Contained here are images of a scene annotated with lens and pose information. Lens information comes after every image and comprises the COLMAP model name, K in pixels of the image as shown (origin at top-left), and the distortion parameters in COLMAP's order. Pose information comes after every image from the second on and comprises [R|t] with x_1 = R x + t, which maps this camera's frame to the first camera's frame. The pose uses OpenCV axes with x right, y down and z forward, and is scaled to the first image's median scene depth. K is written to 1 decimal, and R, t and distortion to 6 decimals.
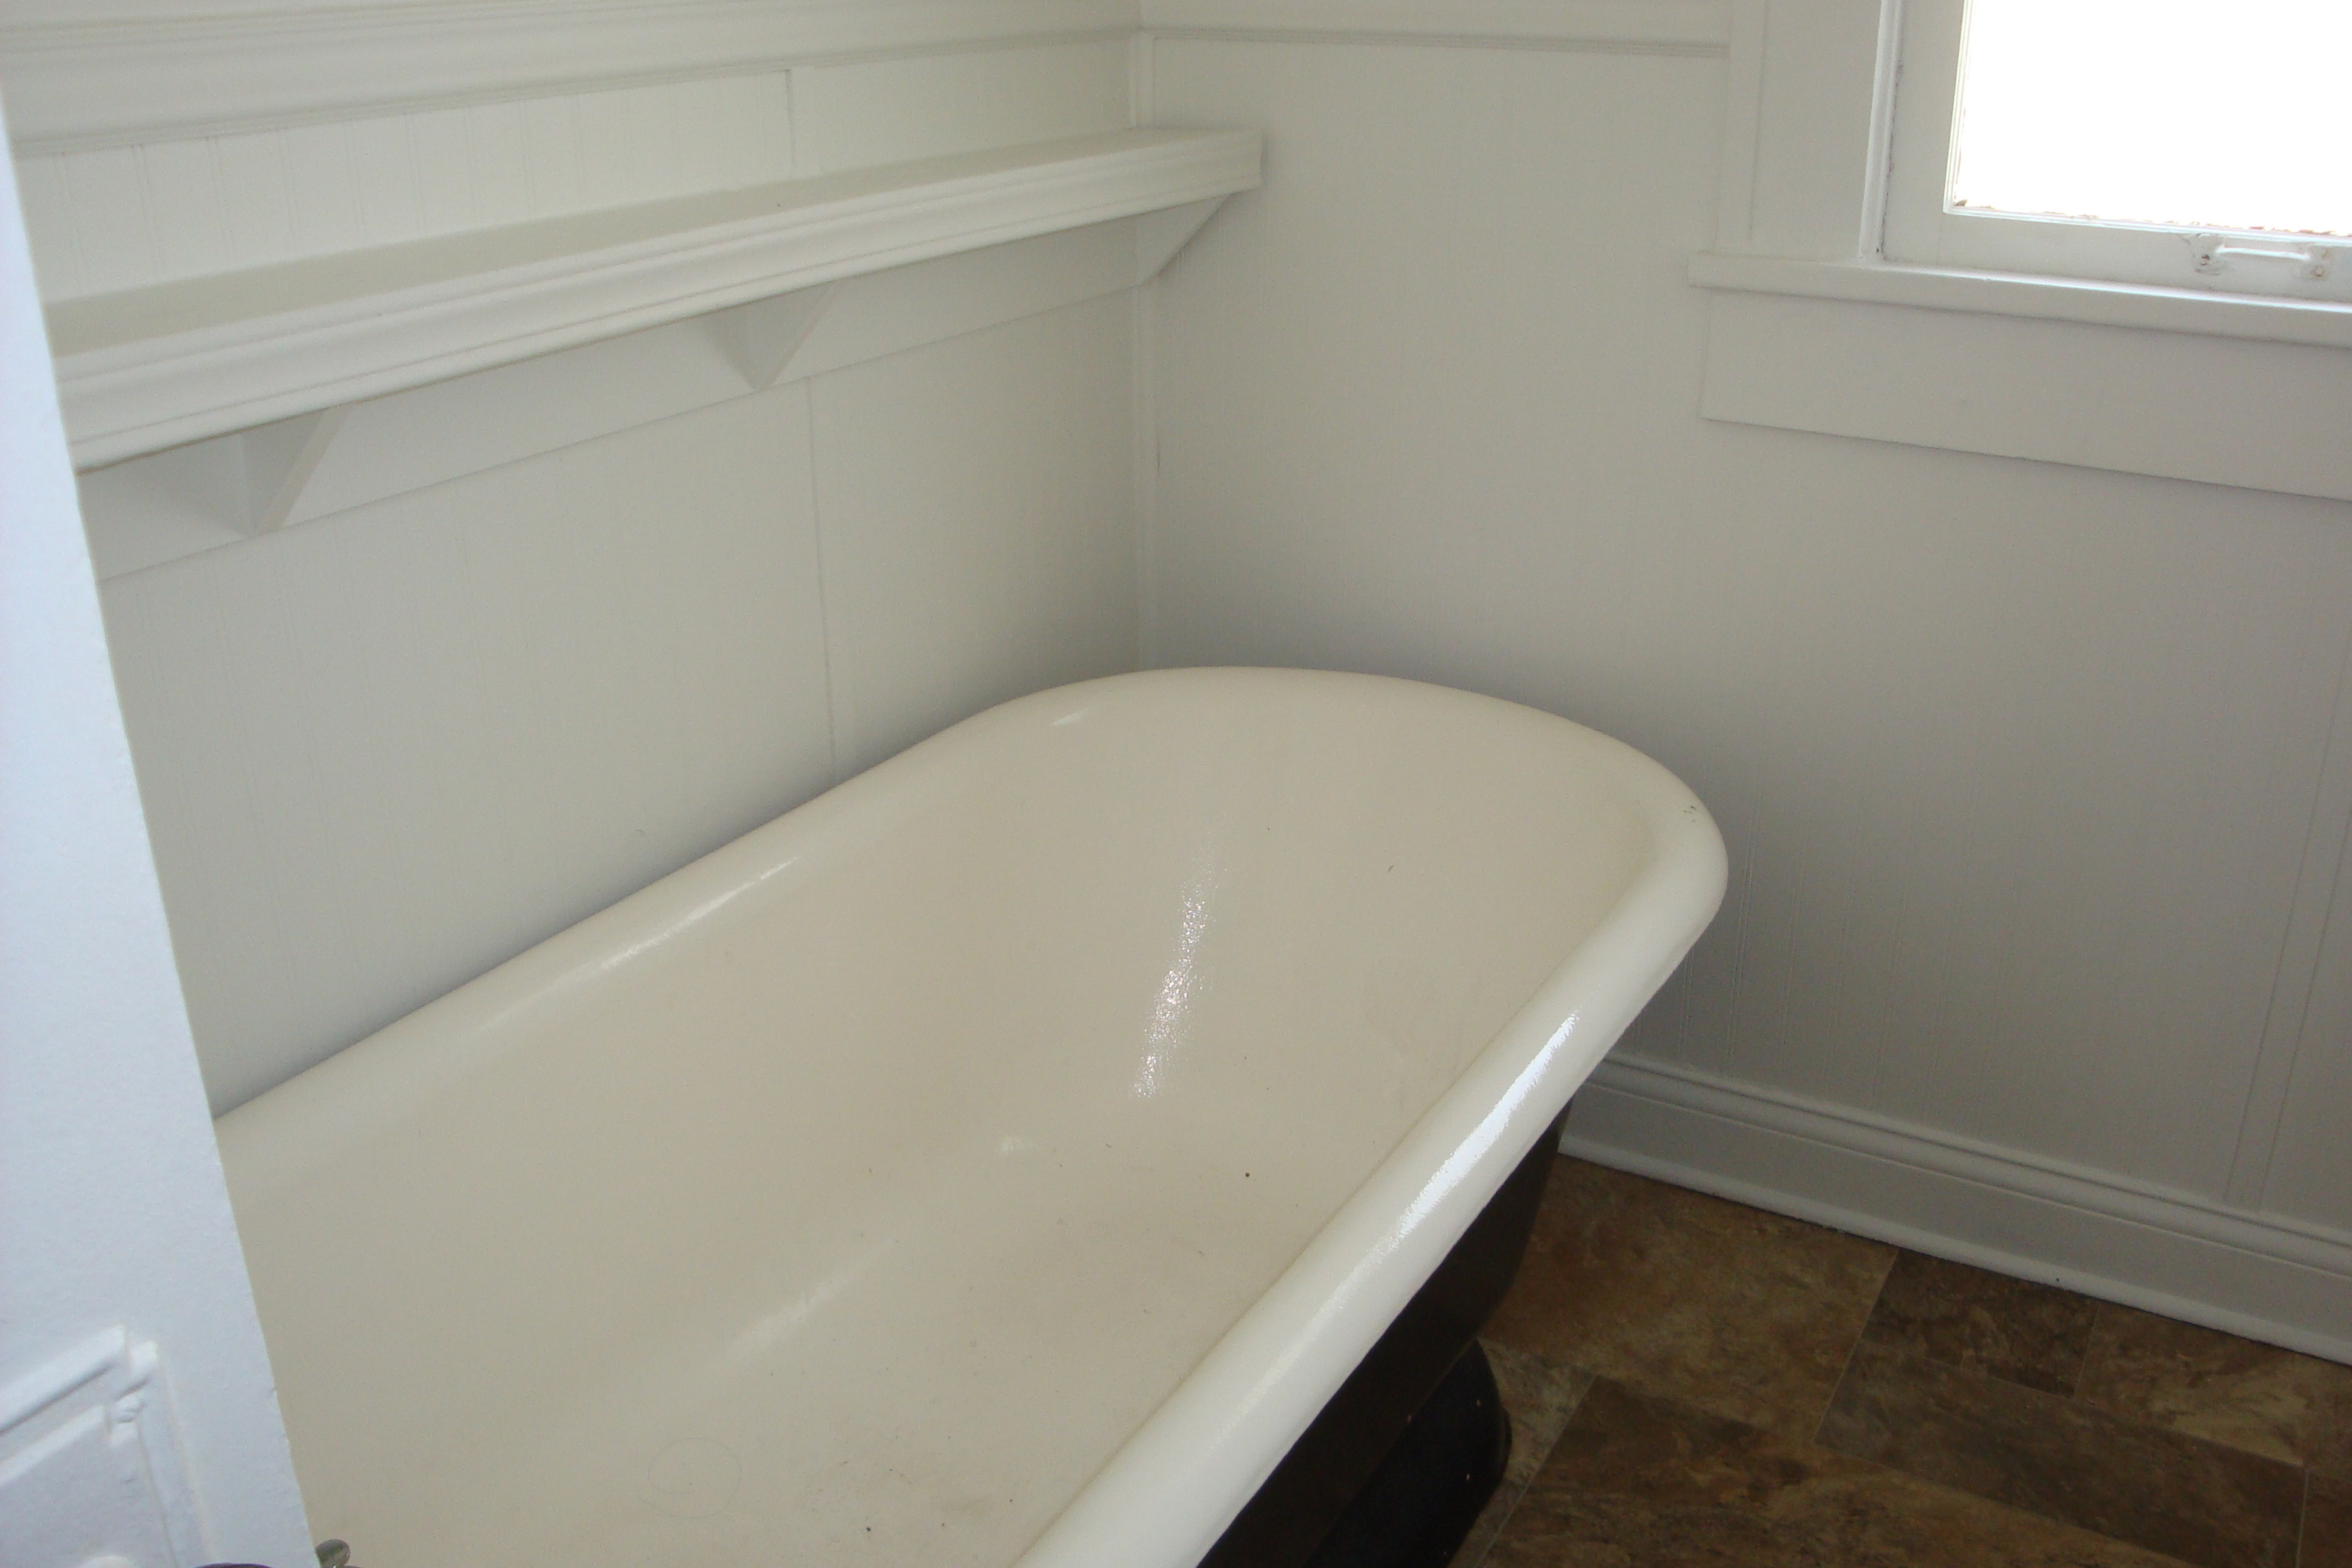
lens RADIAL K [[2213.8, 0, 1174.7], [0, 2213.8, 790.2], [0, 0, 1]] dist [-0.100470, 0.000000]
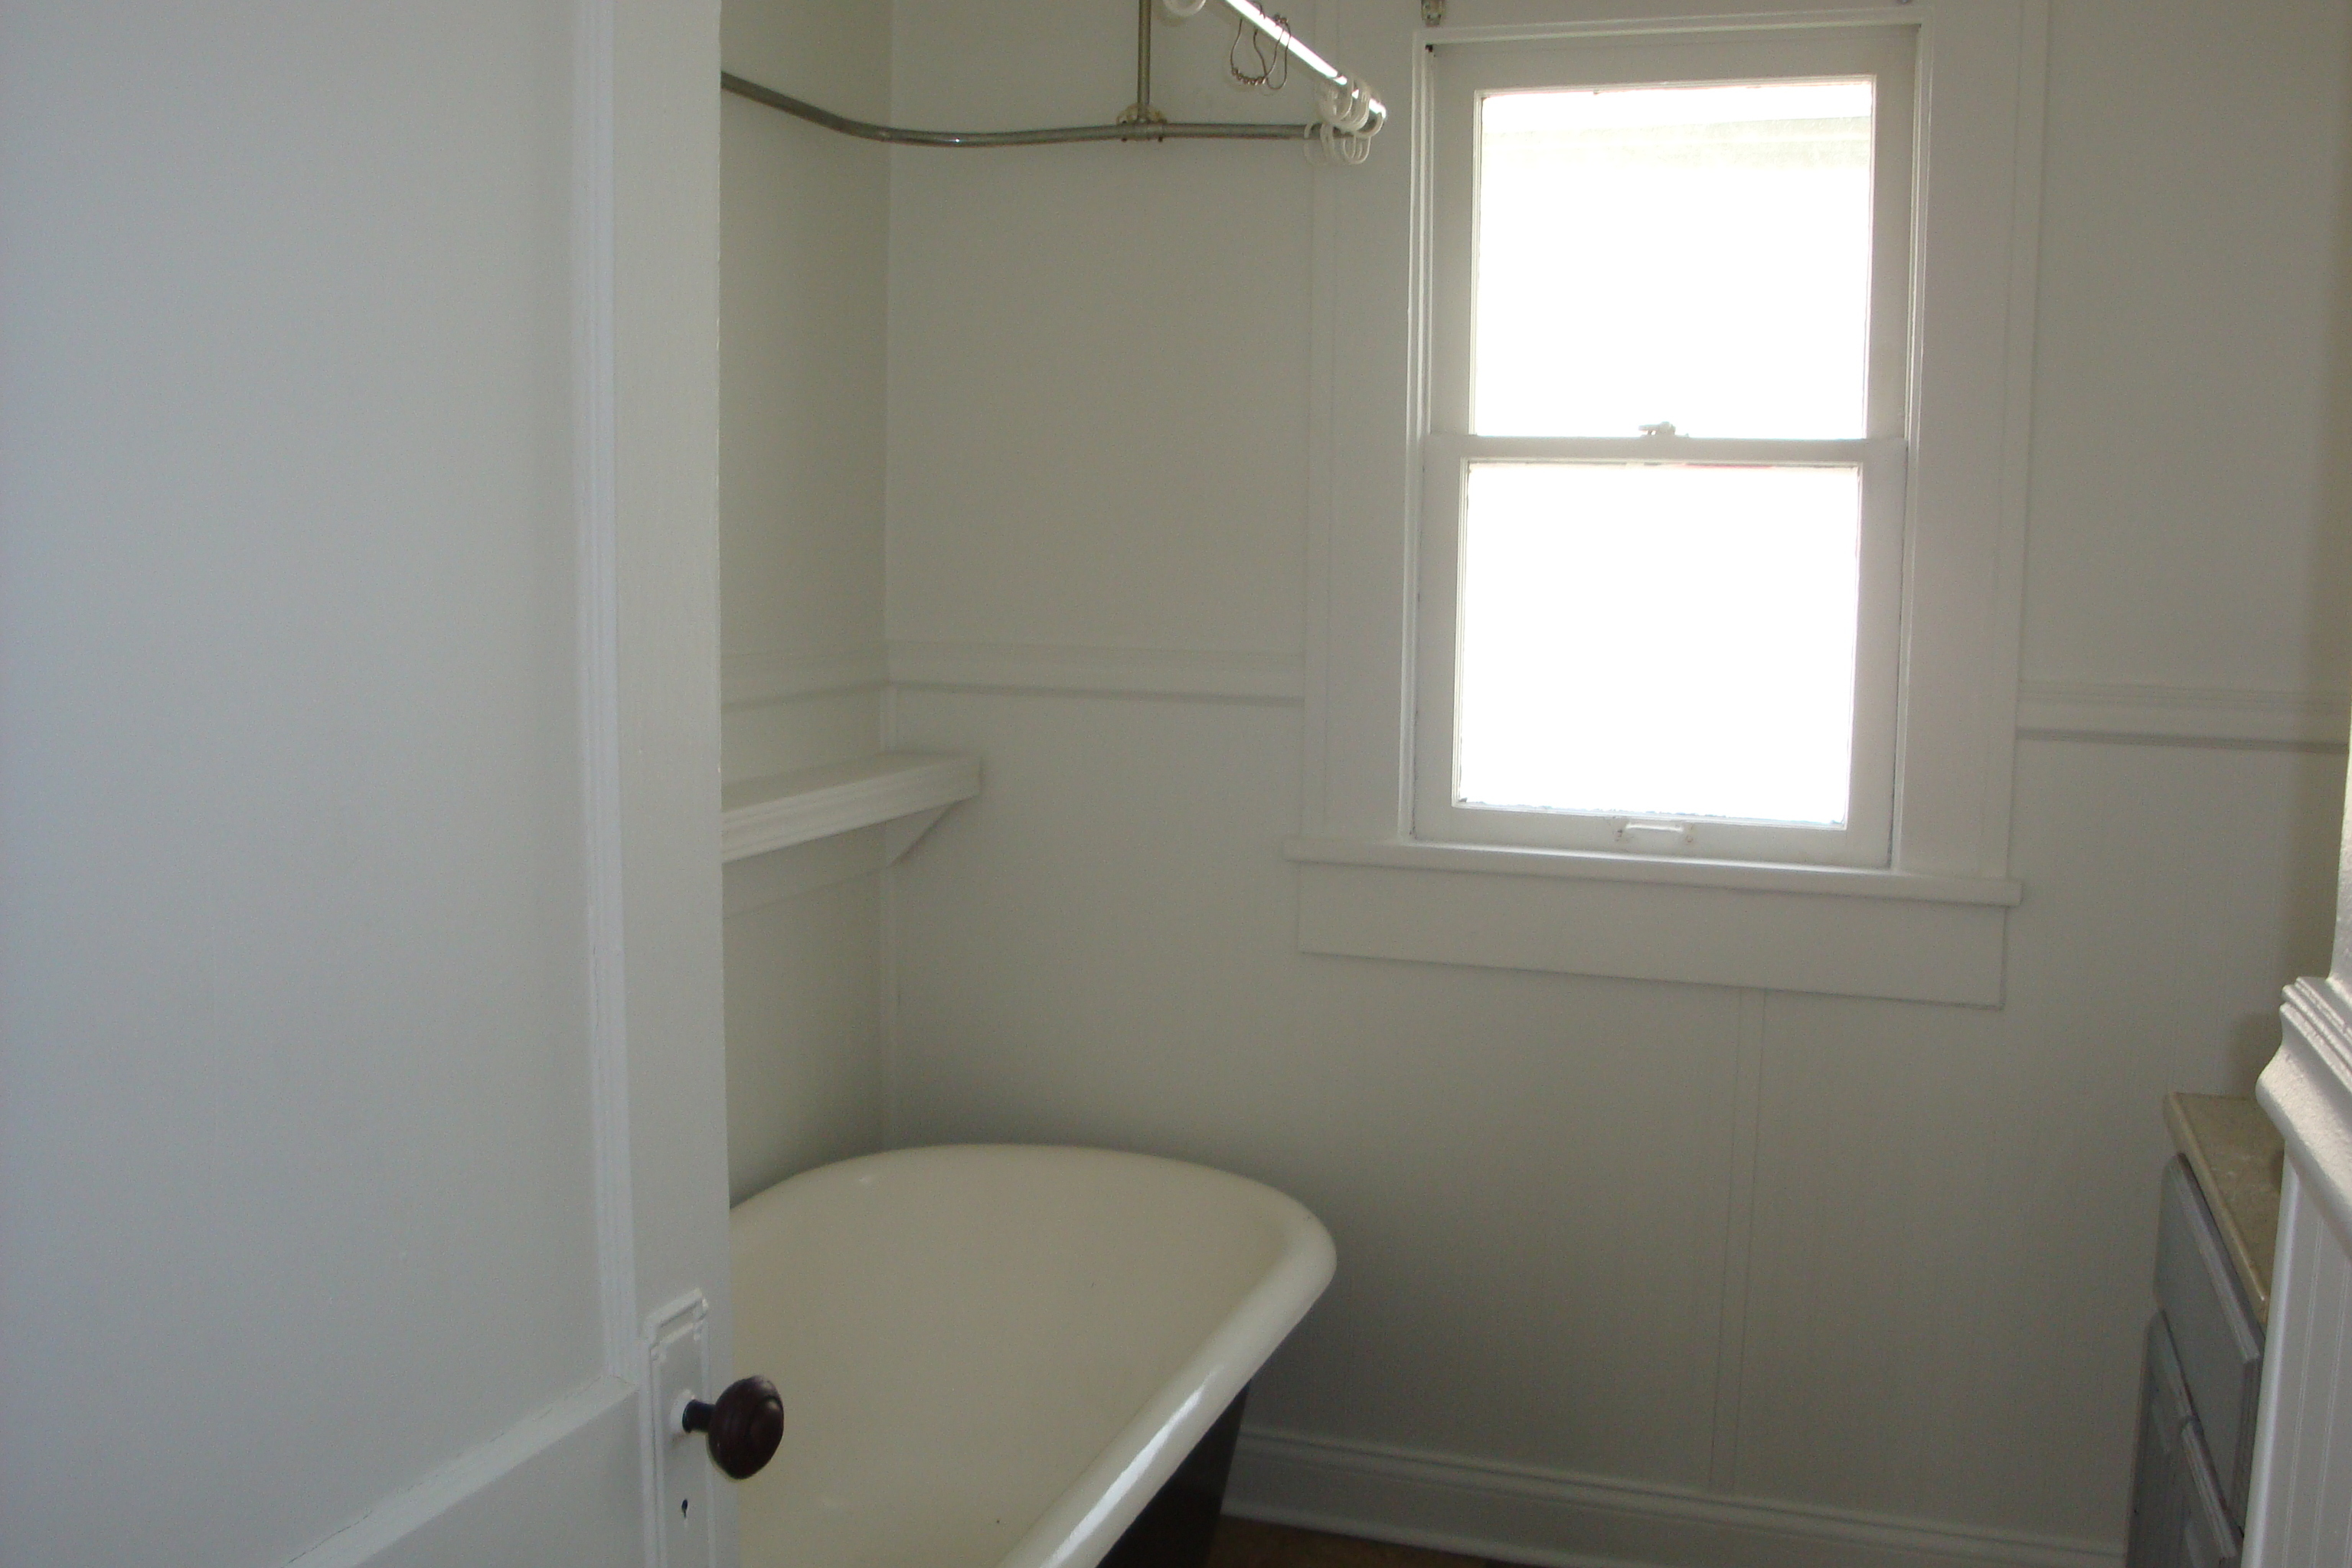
lens RADIAL K [[2213.8, 0, 1181.7], [0, 2213.8, 789.8], [0, 0, 1]] dist [-0.100470, 0.000000]
pose [[0.983232, -0.007716, 0.182194, -0.102931], [0.053843, 0.966845, -0.249624, 0.090217], [-0.174227, 0.255249, 0.951048, -0.409932]]
